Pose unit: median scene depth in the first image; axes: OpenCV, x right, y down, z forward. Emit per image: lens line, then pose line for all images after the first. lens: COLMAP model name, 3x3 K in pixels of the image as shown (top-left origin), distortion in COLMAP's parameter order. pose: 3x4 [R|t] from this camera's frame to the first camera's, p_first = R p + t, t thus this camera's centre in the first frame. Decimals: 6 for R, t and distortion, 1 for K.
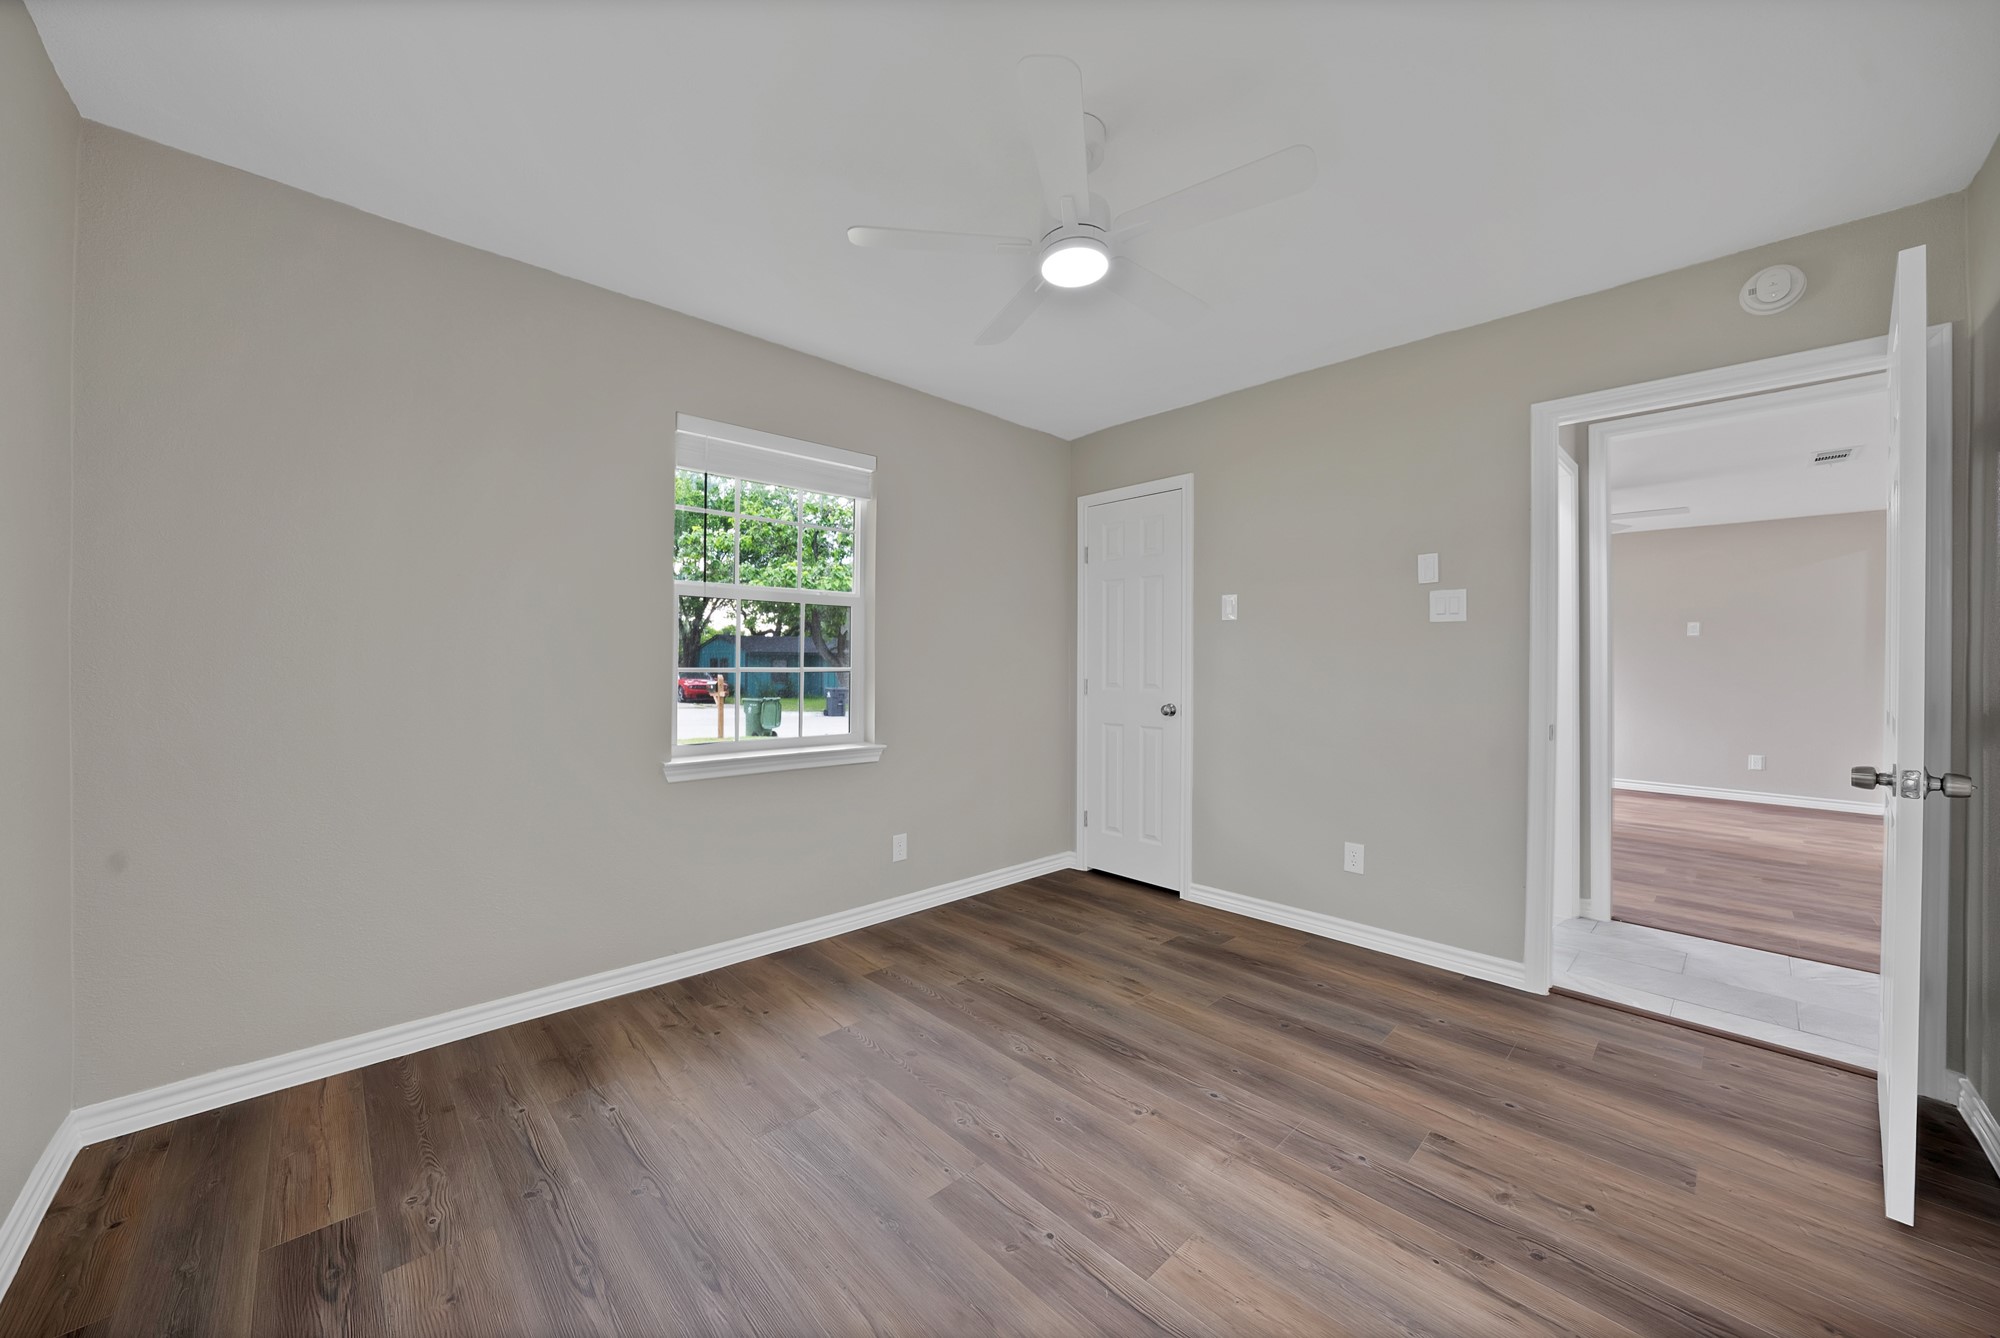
lens RADIAL K [[714.4, 0, 983.4], [0, 714.4, 662.3], [0, 0, 1]] dist [-0.025967, 0.004820]
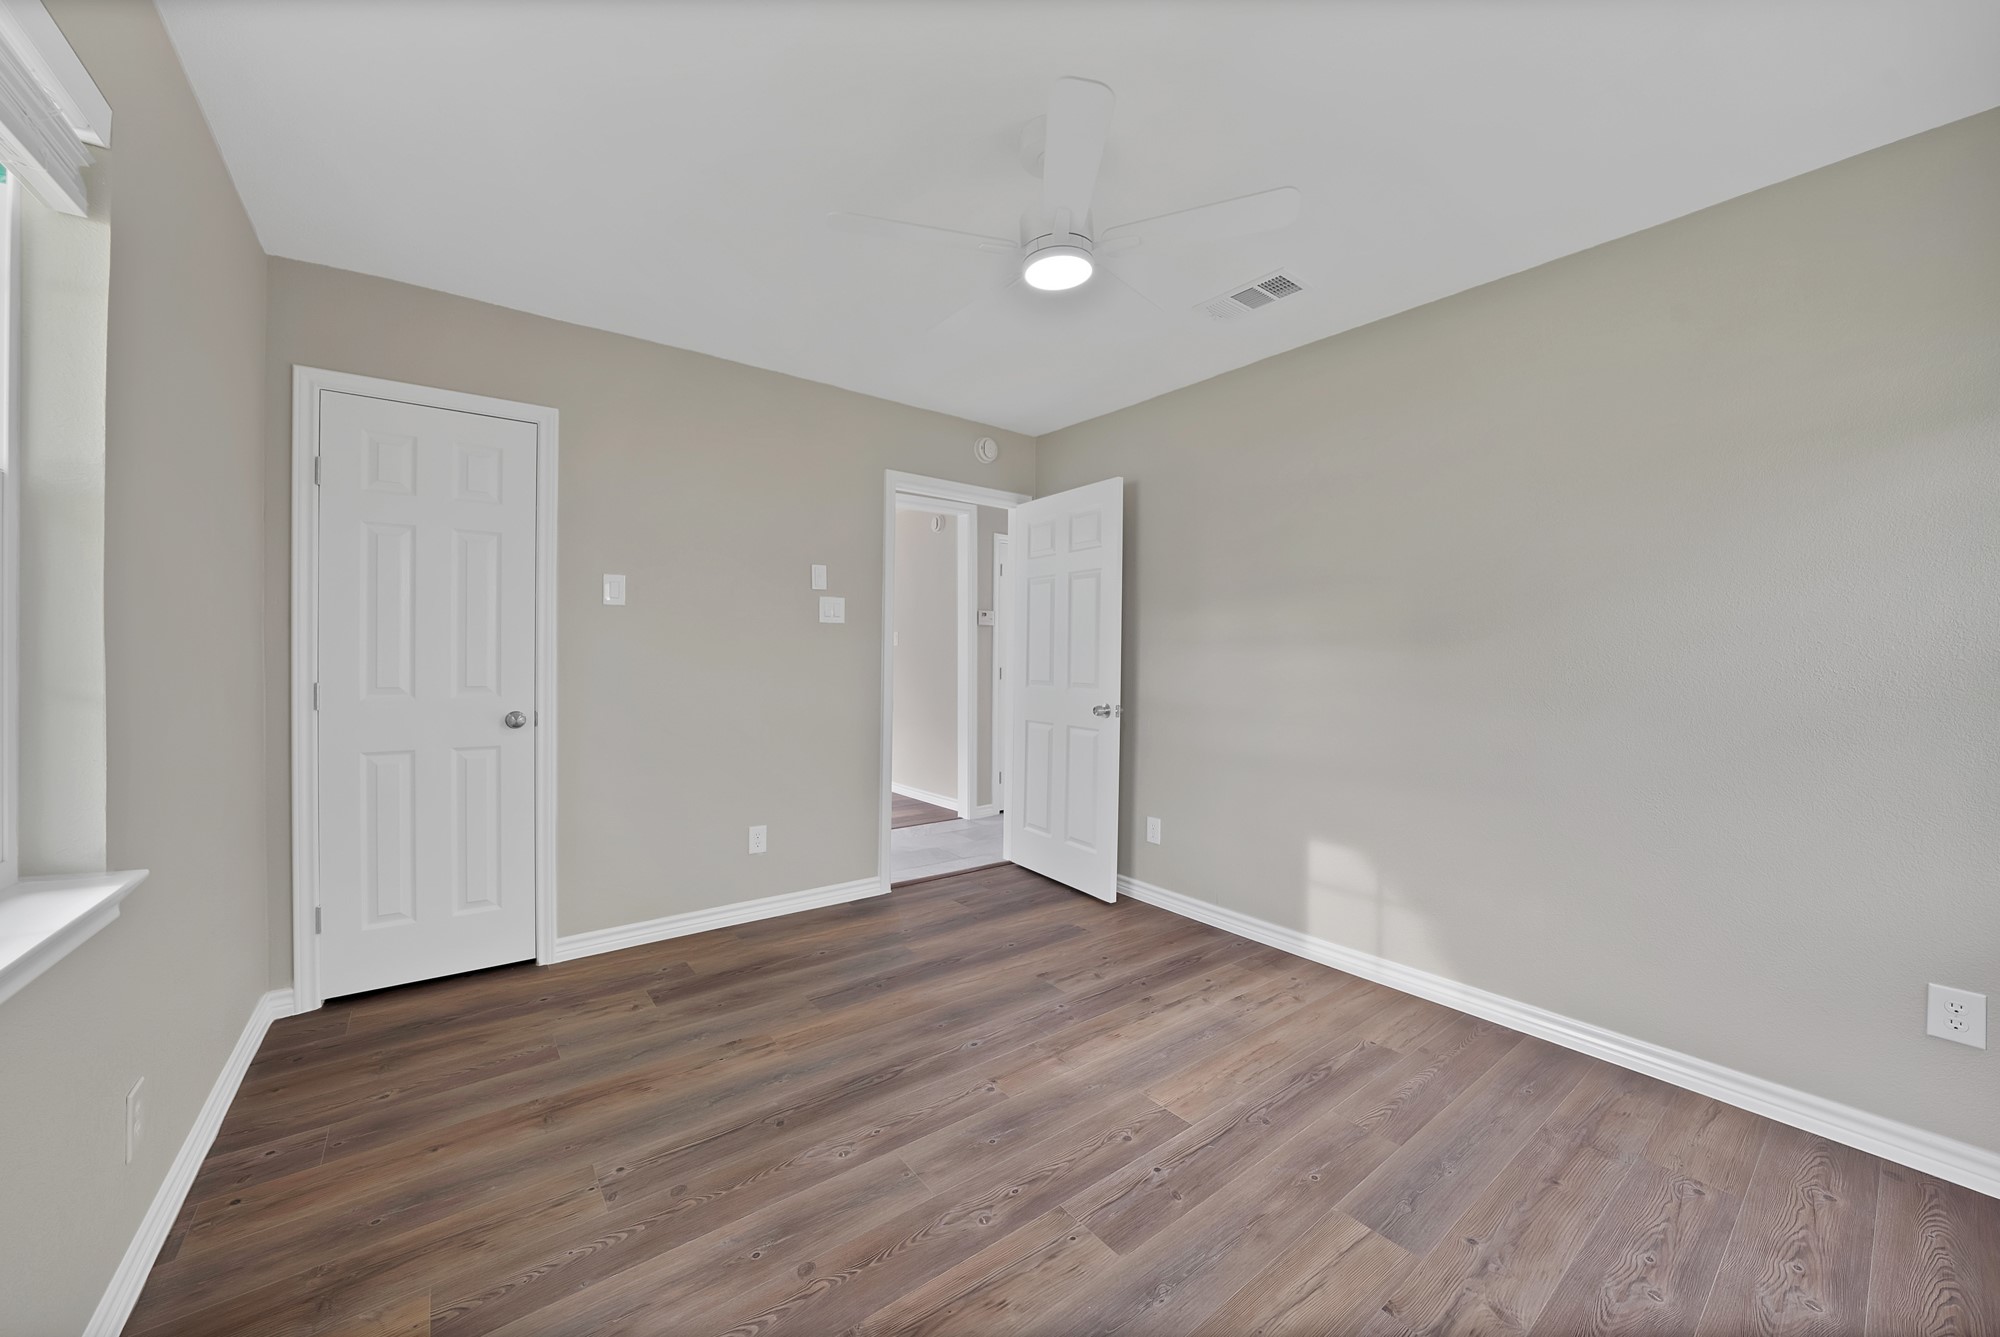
lens RADIAL K [[714.4, 0, 983.4], [0, 714.4, 661.8], [0, 0, 1]] dist [-0.025967, 0.004820]
pose [[0.126596, -0.012513, 0.991875, -0.582793], [-0.007008, 0.999884, 0.013508, -0.009058], [-0.991930, -0.008661, 0.126494, 0.629000]]
